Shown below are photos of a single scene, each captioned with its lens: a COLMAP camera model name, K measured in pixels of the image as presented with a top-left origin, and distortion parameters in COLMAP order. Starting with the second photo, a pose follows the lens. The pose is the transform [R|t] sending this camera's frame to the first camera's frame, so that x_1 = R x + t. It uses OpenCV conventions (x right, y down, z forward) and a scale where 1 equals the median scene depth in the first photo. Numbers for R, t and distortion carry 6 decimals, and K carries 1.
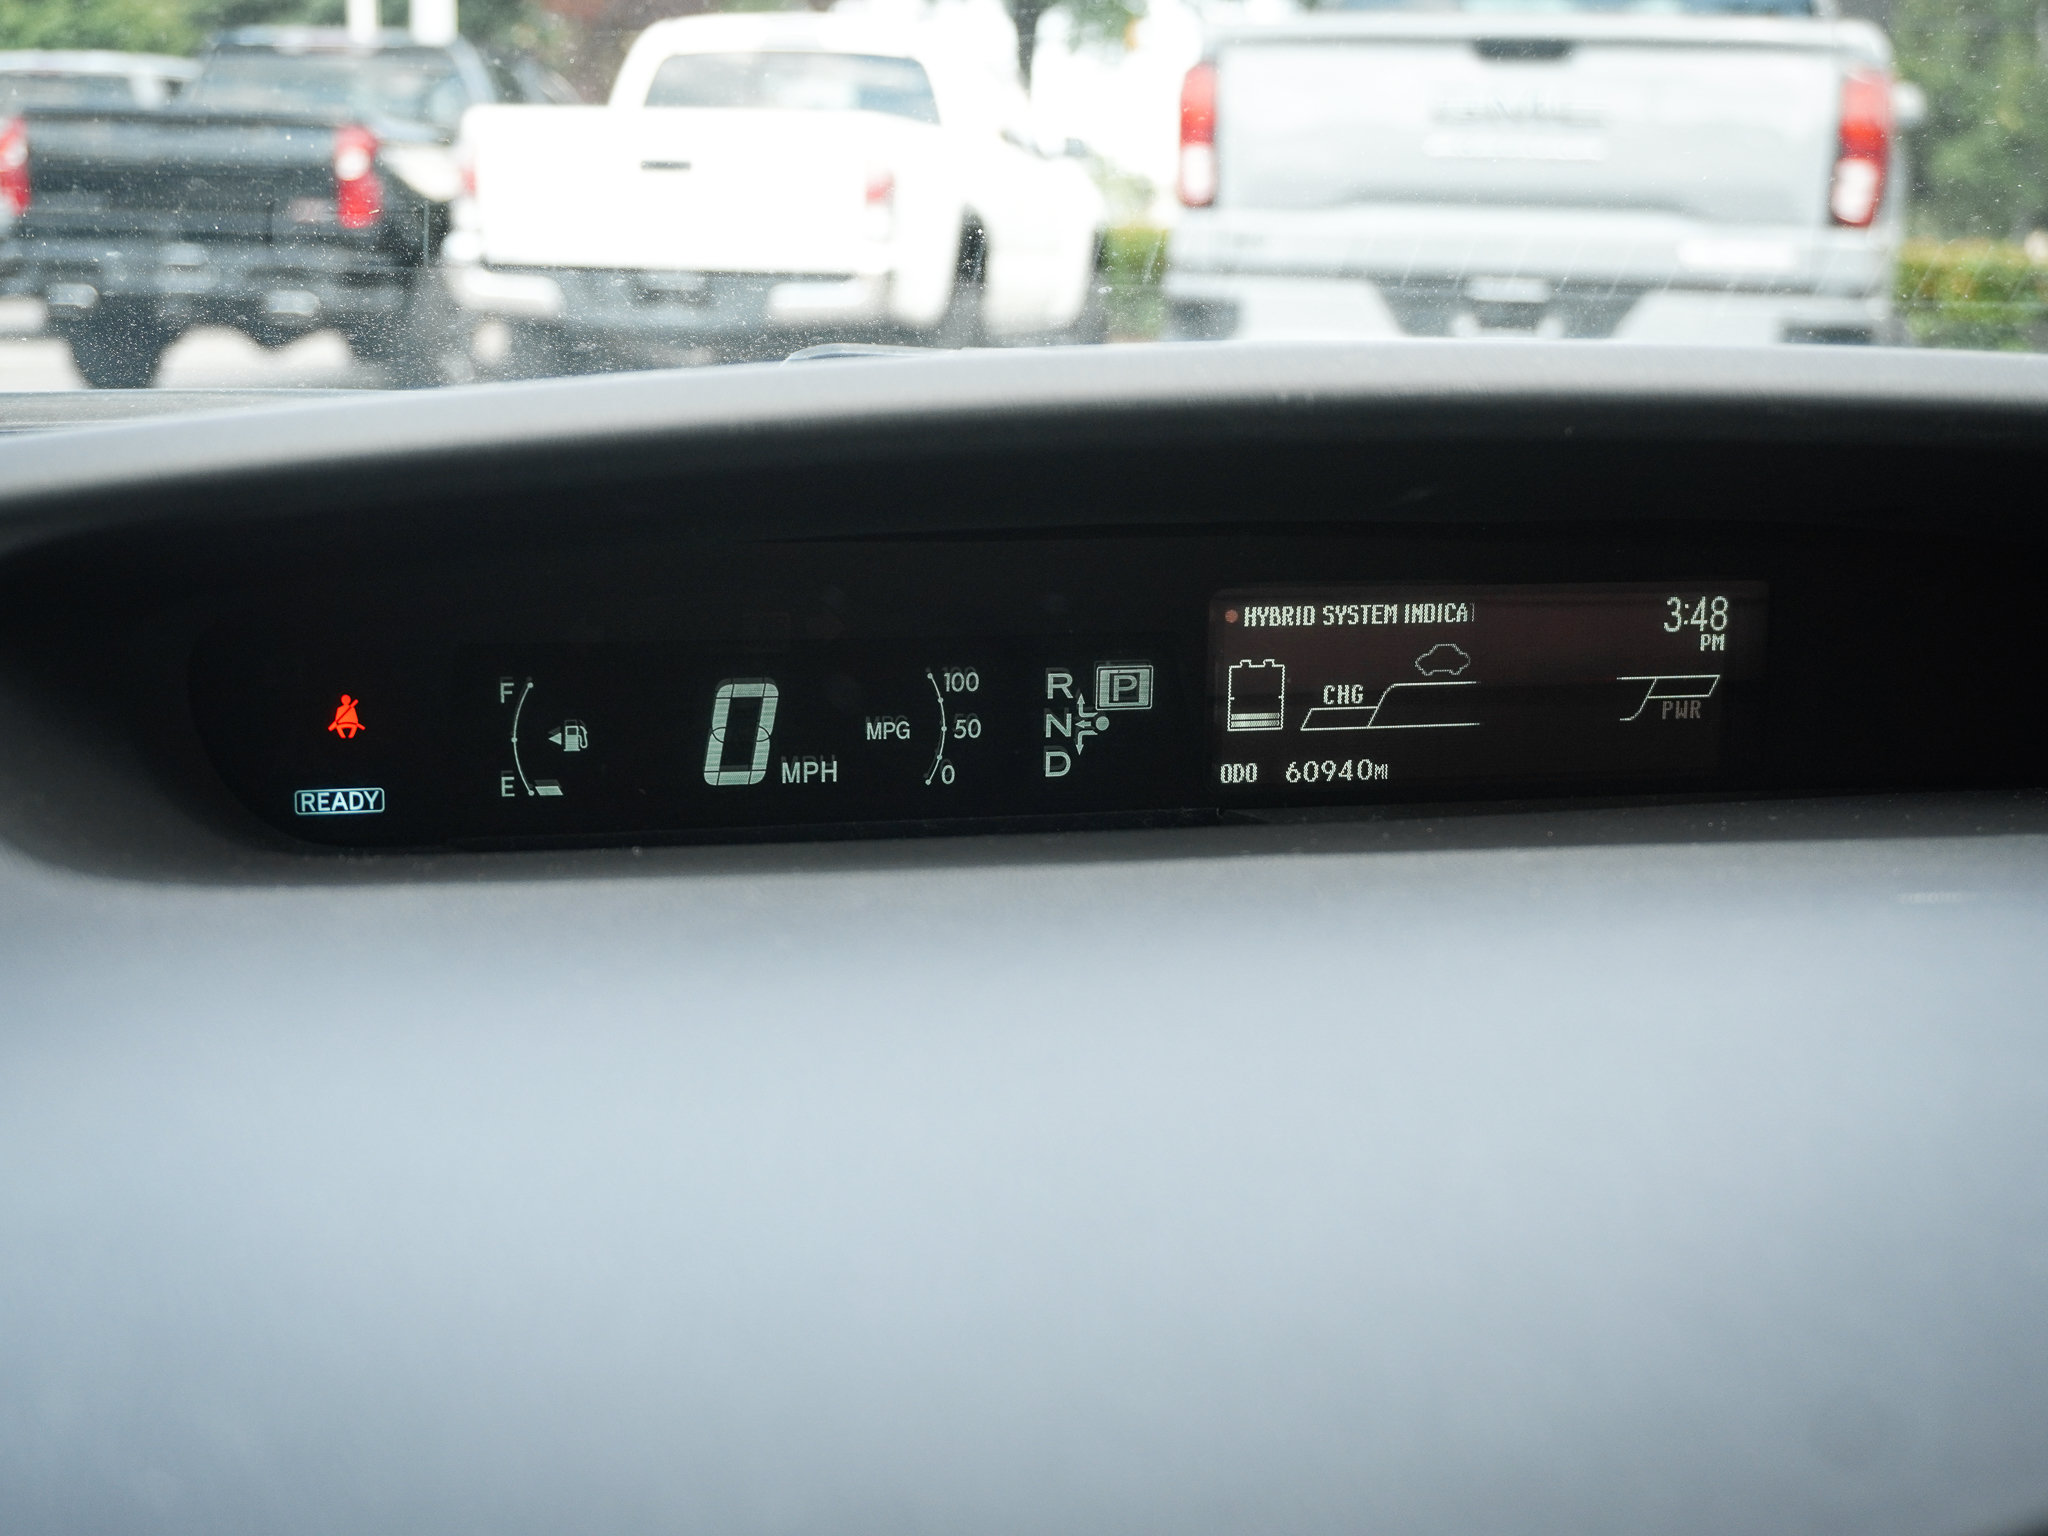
lens RADIAL K [[2680.3, 0, 1016.2], [0, 2680.3, 770.1], [0, 0, 1]] dist [0.008909, 0.000000]
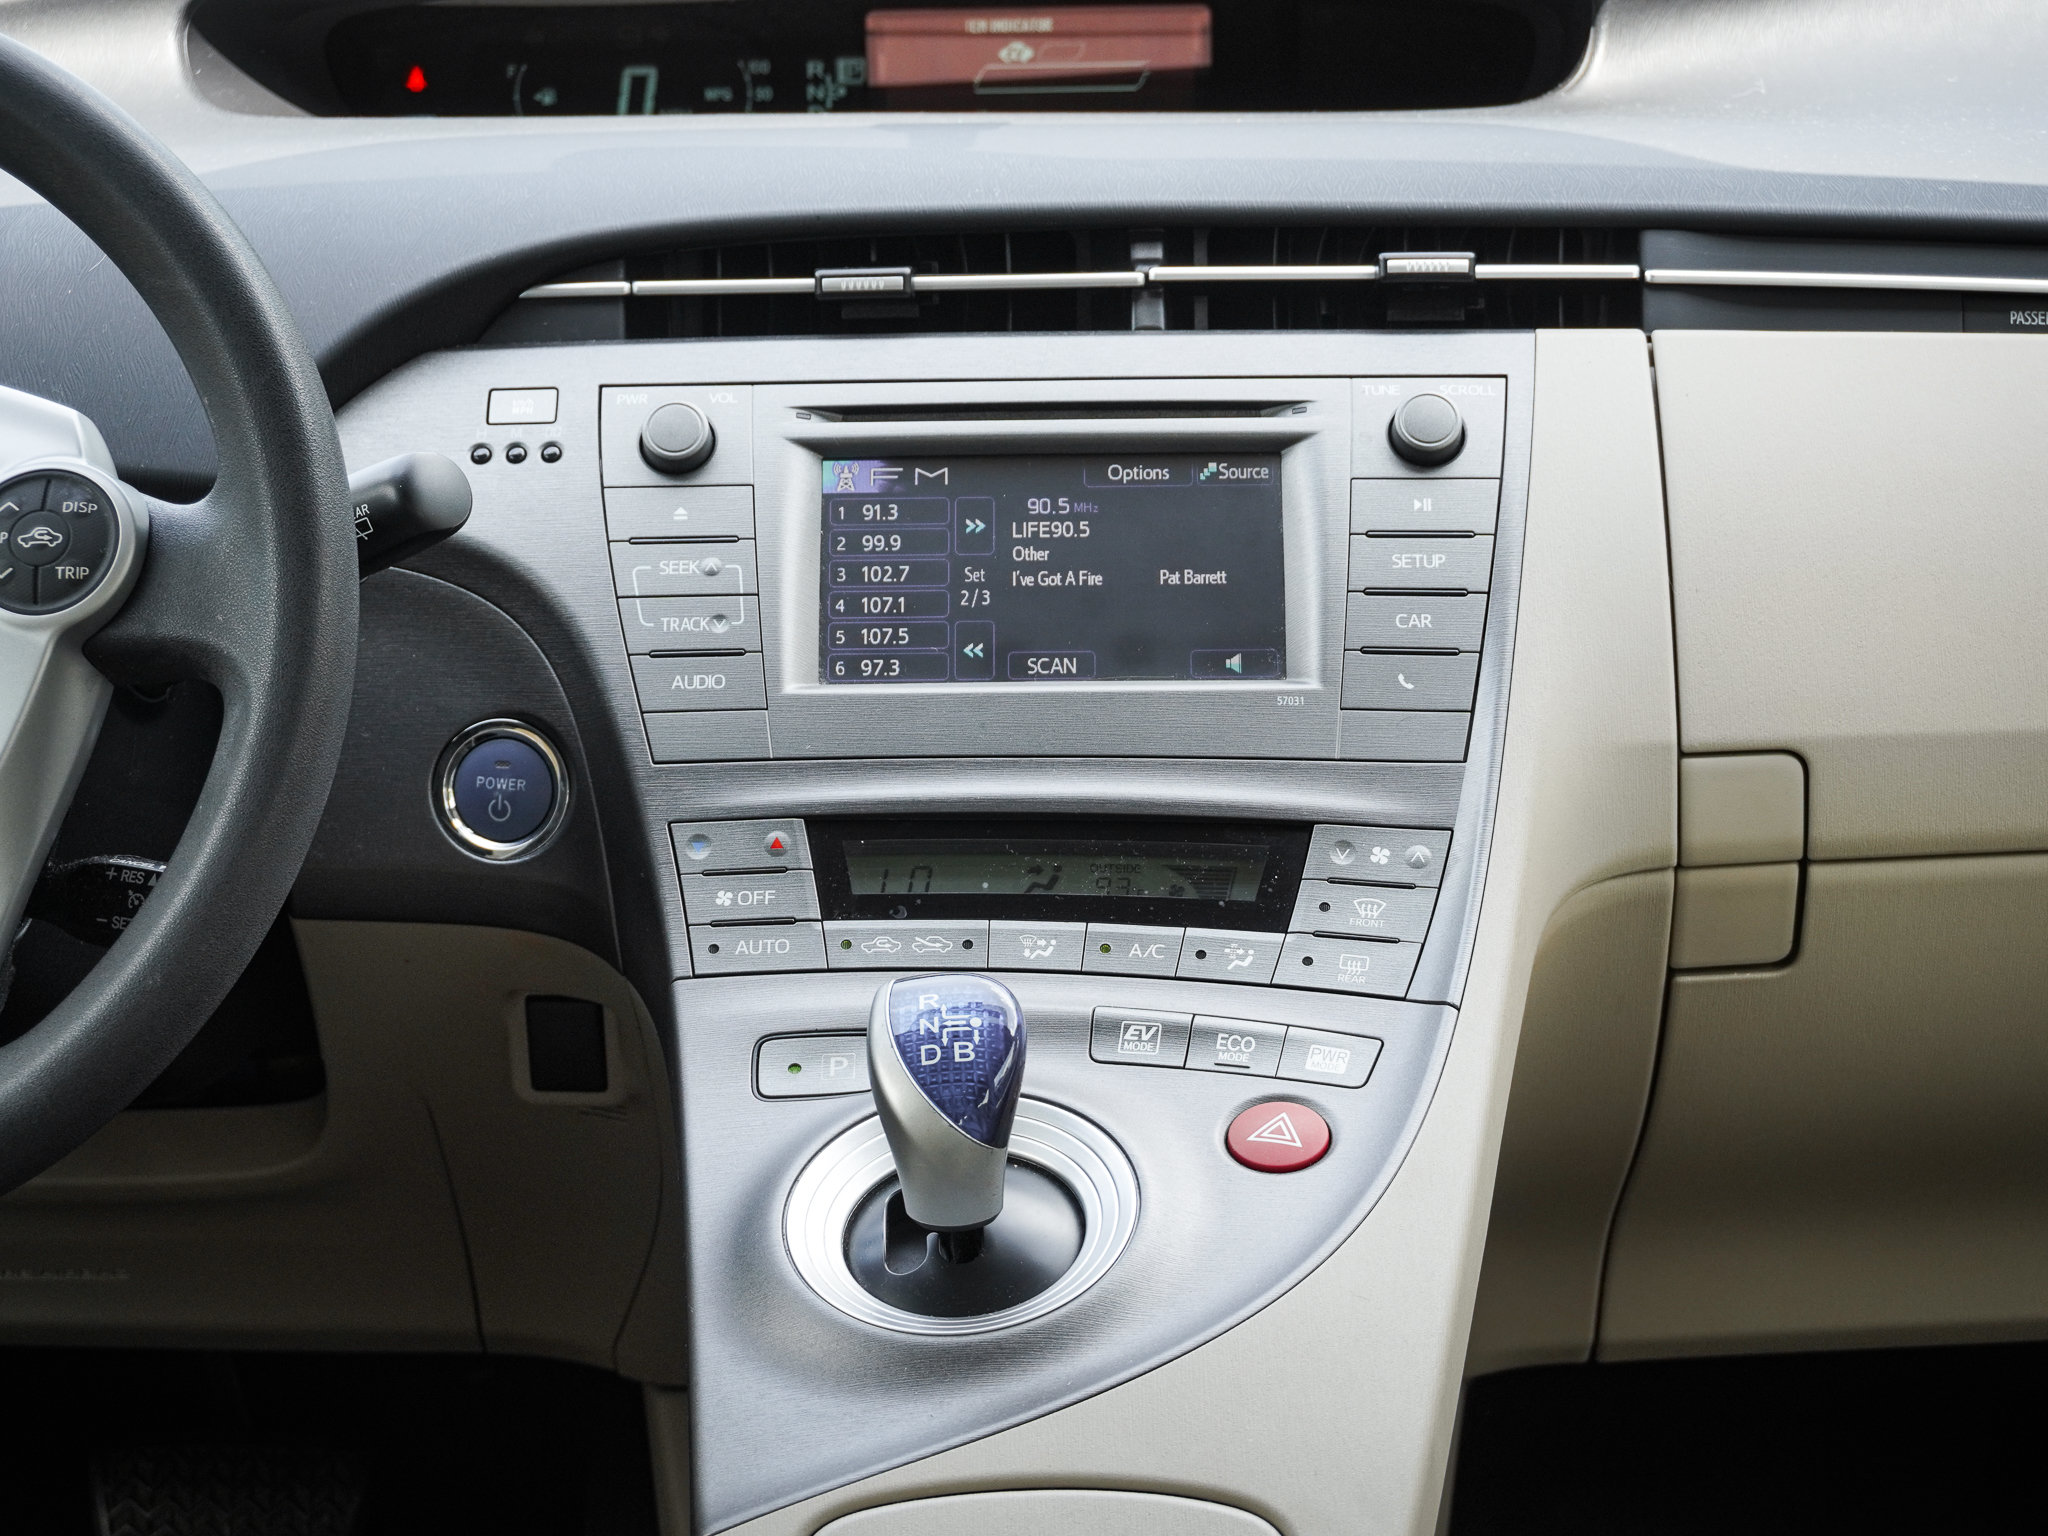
lens RADIAL K [[3792.1, 0, 1025.1], [0, 3792.1, 762.6], [0, 0, 1]] dist [0.019358, 0.000000]
pose [[0.961778, 0.045090, -0.270092, 0.054152], [-0.018697, 0.994861, 0.099505, 0.010983], [0.273191, -0.090652, 0.957679, -0.089755]]
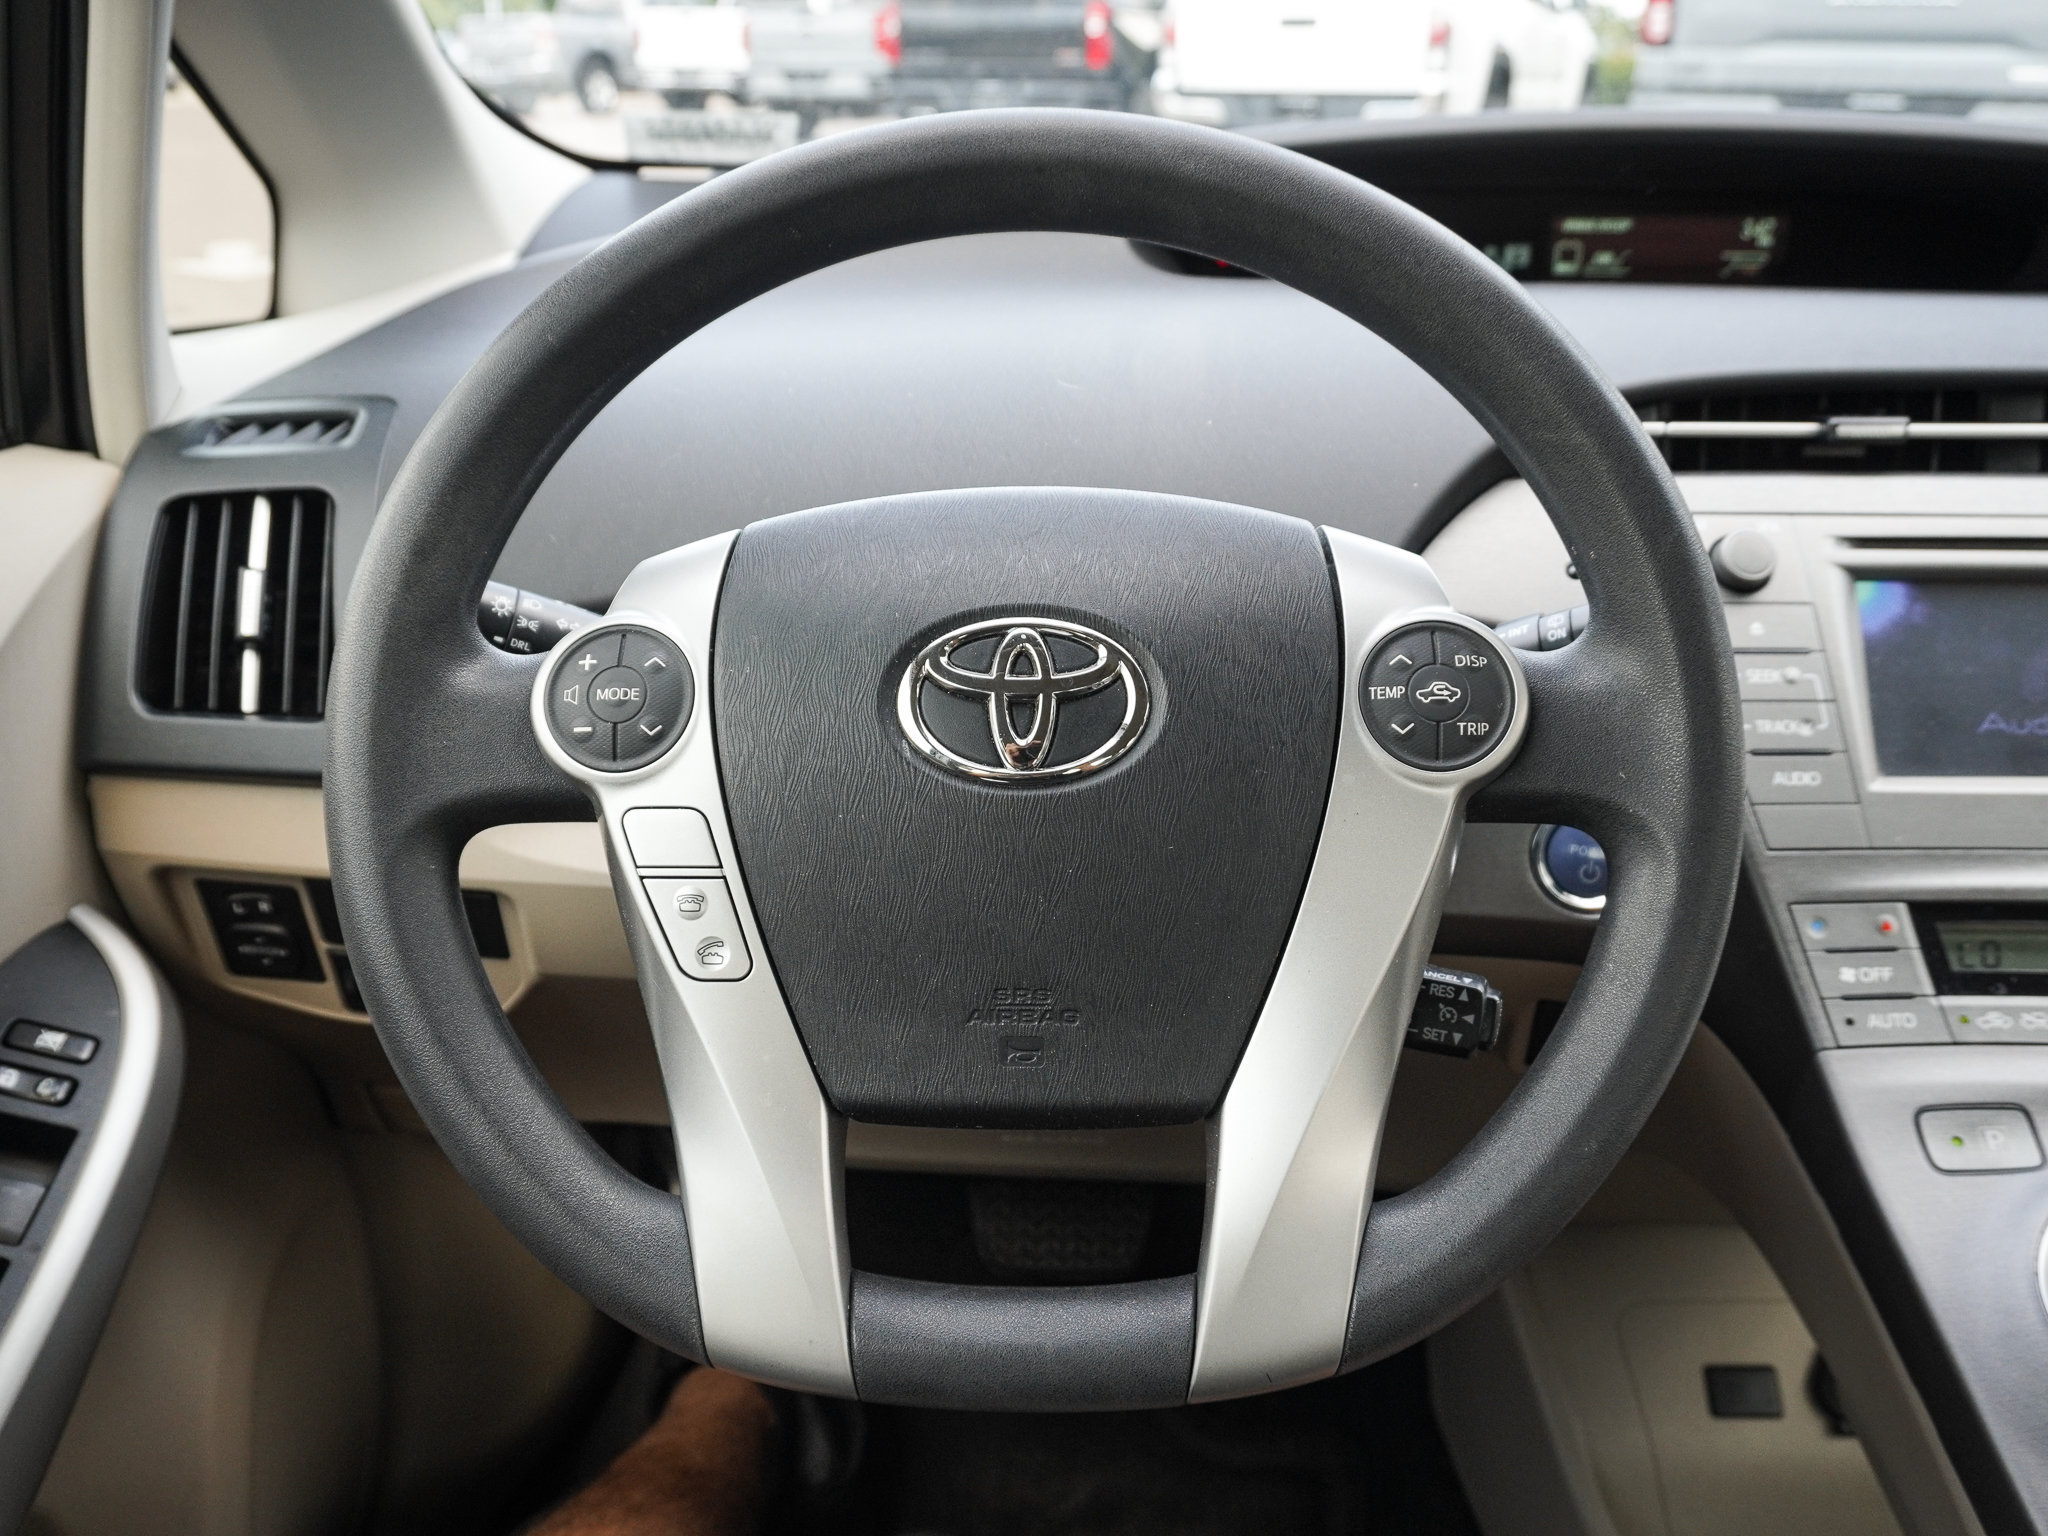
lens RADIAL K [[1684.4, 0, 1026.5], [0, 1684.4, 777.0], [0, 0, 1]] dist [-0.015272, -0.002438]
pose [[0.963189, 0.089047, -0.253648, 0.002463], [-0.036465, 0.978102, 0.204909, 0.008917], [0.266340, -0.188117, 0.945344, -0.045935]]
